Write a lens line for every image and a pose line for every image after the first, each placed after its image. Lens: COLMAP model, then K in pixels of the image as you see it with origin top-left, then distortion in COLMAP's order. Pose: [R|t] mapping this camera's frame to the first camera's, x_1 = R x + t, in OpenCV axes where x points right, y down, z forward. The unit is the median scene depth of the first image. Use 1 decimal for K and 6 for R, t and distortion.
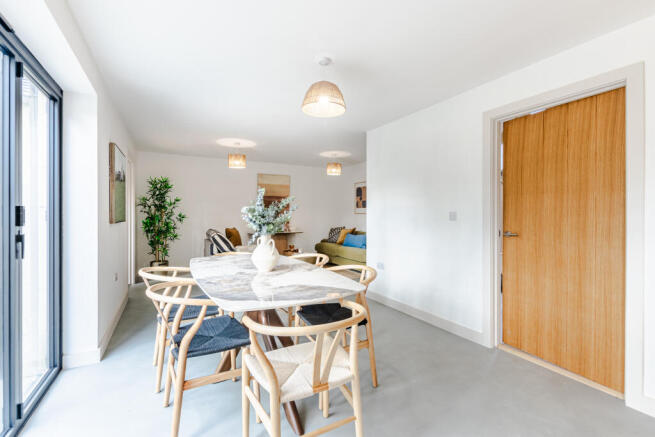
lens RADIAL K [[281.2, 0, 325.9], [0, 281.2, 215.9], [0, 0, 1]] dist [-0.000010, 0.000128]
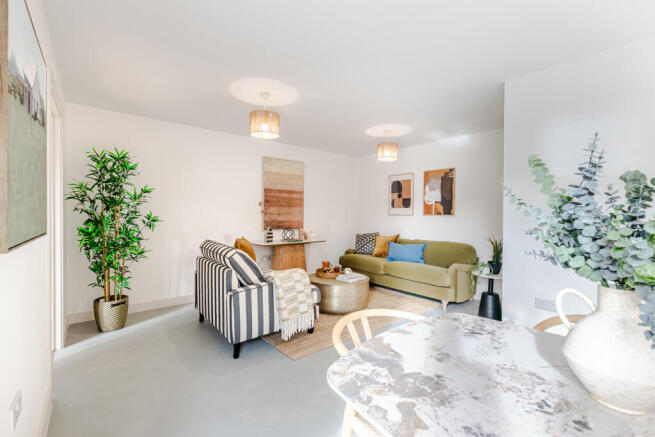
lens RADIAL K [[281.2, 0, 326.7], [0, 281.2, 219.4], [0, 0, 1]] dist [-0.000010, 0.000128]
pose [[0.983633, 0.002946, 0.180159, -0.312164], [-0.005324, 0.999905, 0.012720, -0.007890], [-0.180105, -0.013471, 0.983555, 0.426436]]
